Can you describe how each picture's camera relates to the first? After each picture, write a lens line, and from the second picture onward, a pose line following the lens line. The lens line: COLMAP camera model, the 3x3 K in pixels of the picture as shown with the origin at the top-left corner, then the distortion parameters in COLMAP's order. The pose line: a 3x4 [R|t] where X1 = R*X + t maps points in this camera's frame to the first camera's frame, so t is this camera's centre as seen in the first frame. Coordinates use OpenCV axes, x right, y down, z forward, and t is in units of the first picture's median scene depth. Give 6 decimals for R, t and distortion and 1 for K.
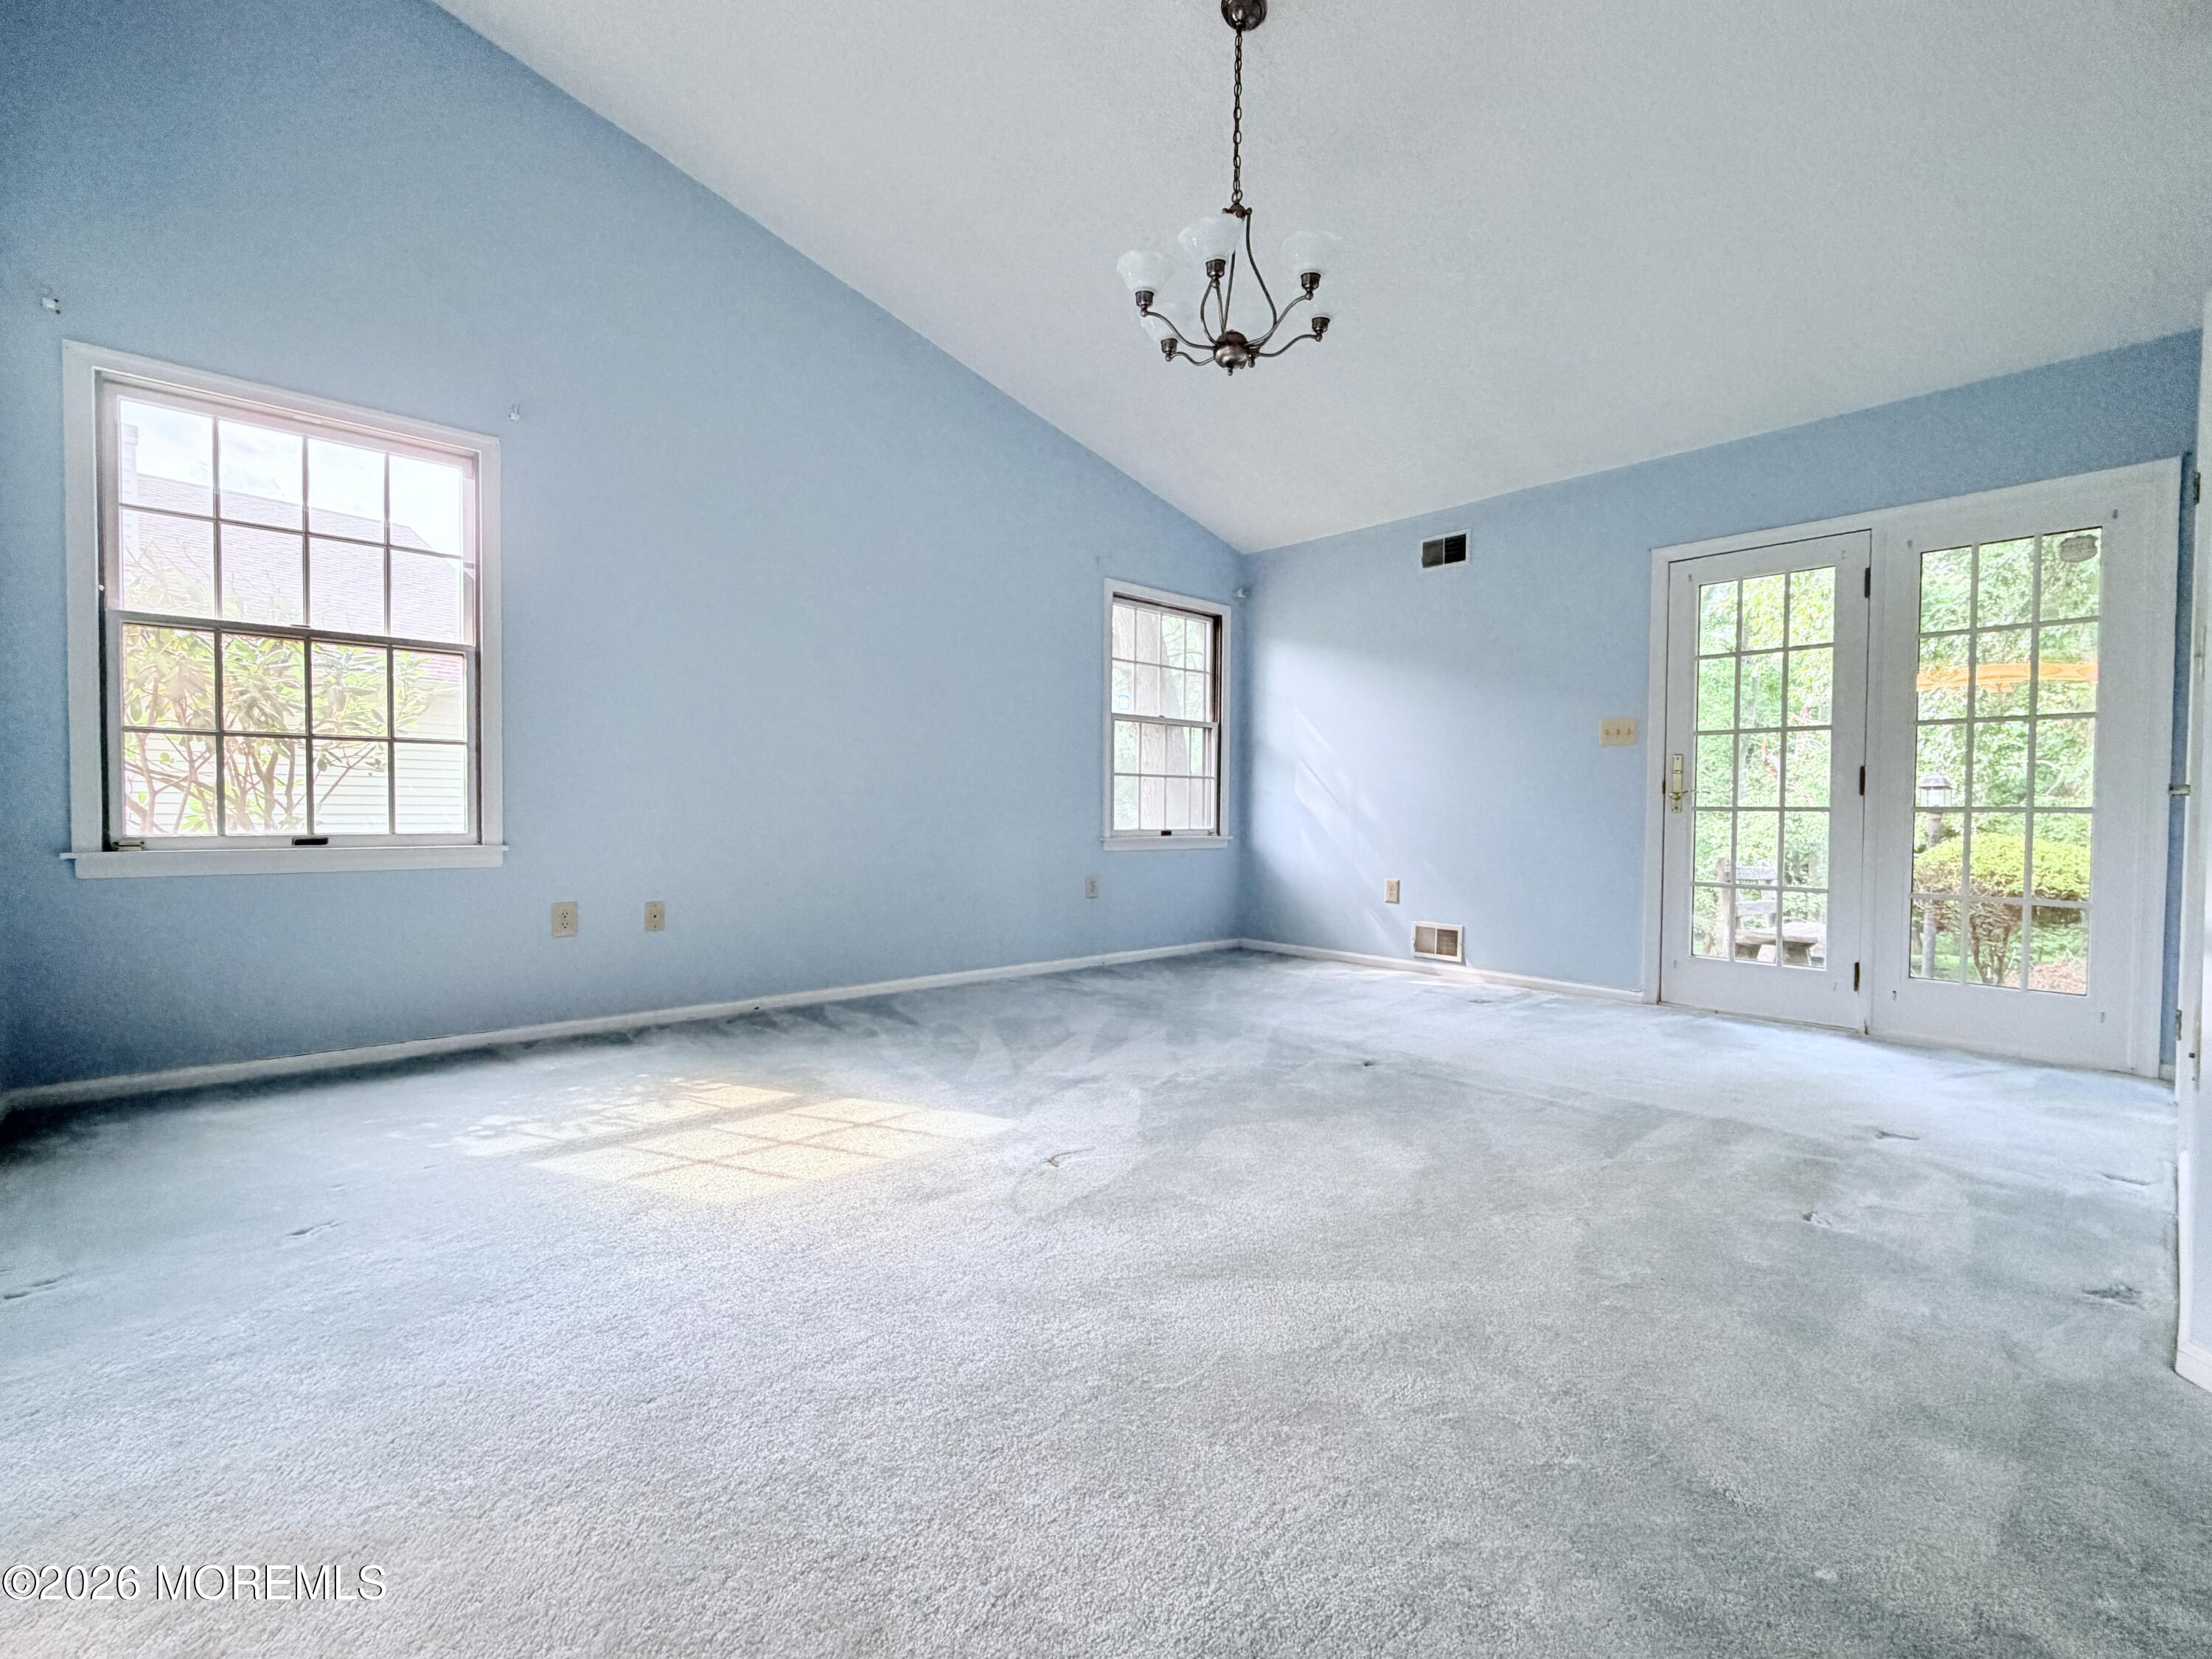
lens RADIAL K [[989.2, 0, 1091.8], [0, 989.2, 832.3], [0, 0, 1]] dist [-0.001101, 0.000550]
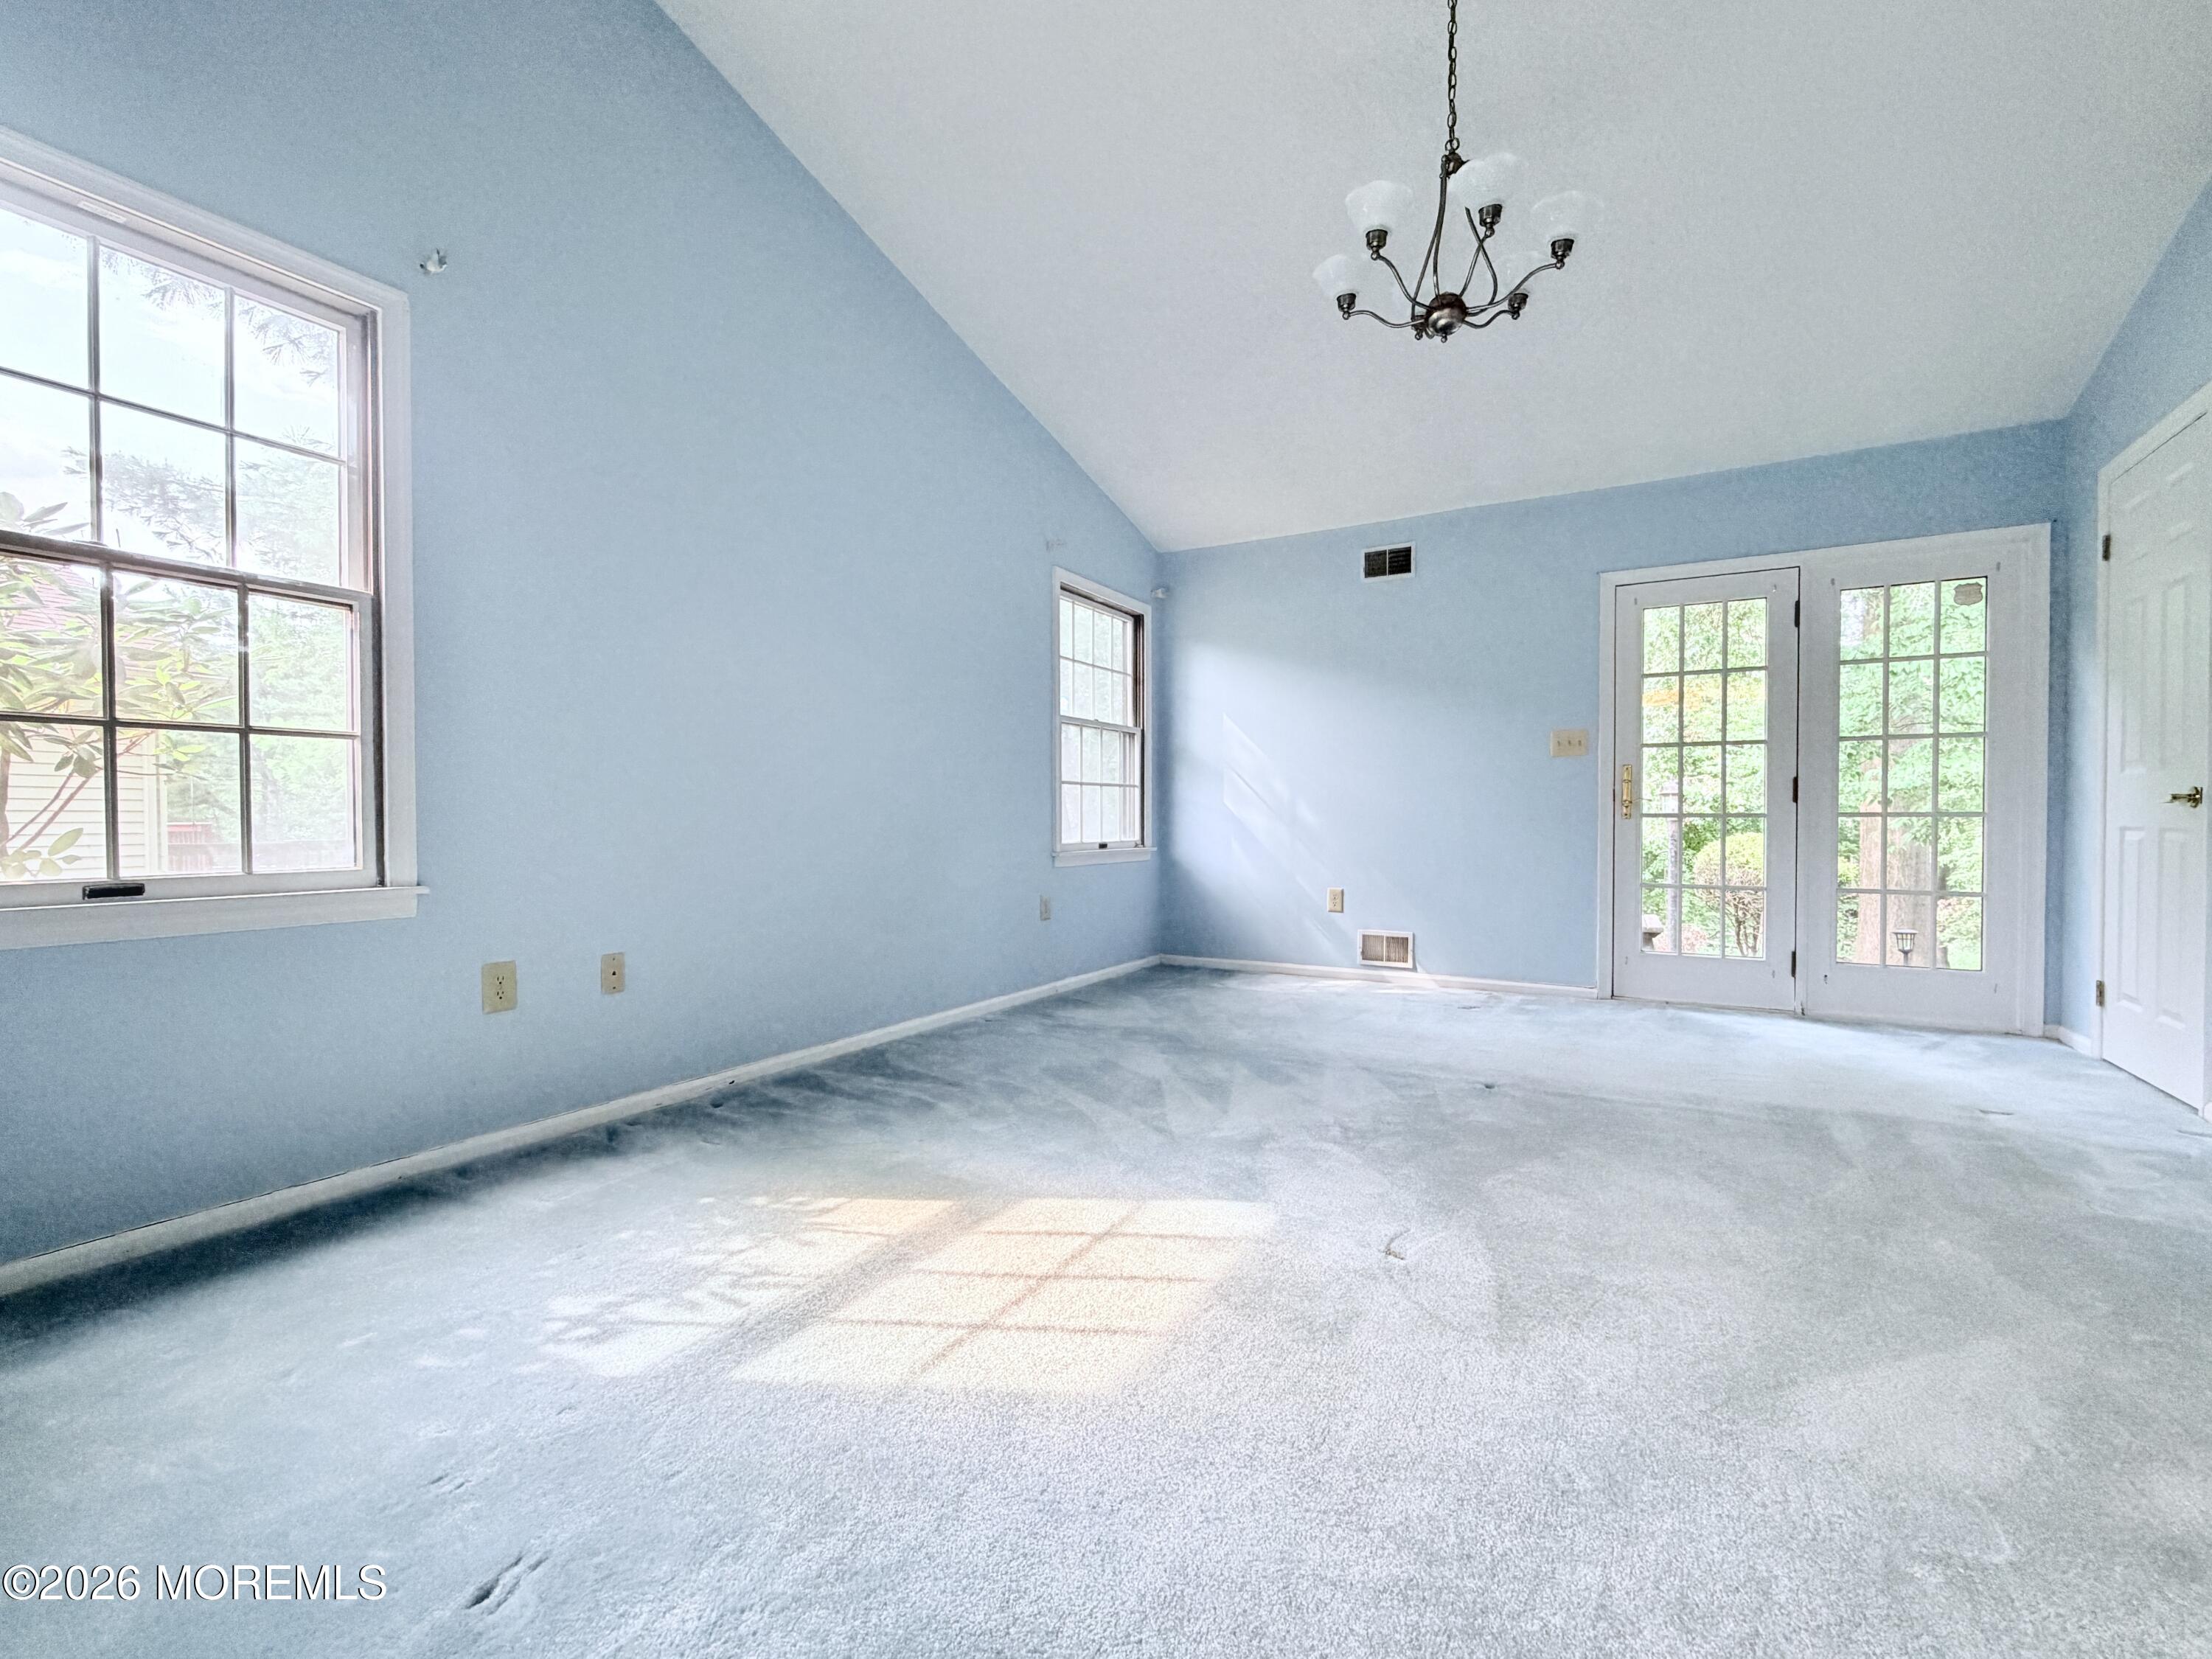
lens RADIAL K [[989.2, 0, 1097.6], [0, 989.2, 832.0], [0, 0, 1]] dist [-0.001101, 0.000550]
pose [[0.950175, -0.014419, 0.311383, -0.363130], [0.016792, 0.999847, -0.004939, -0.013063], [-0.311264, 0.009922, 0.950272, 0.199910]]
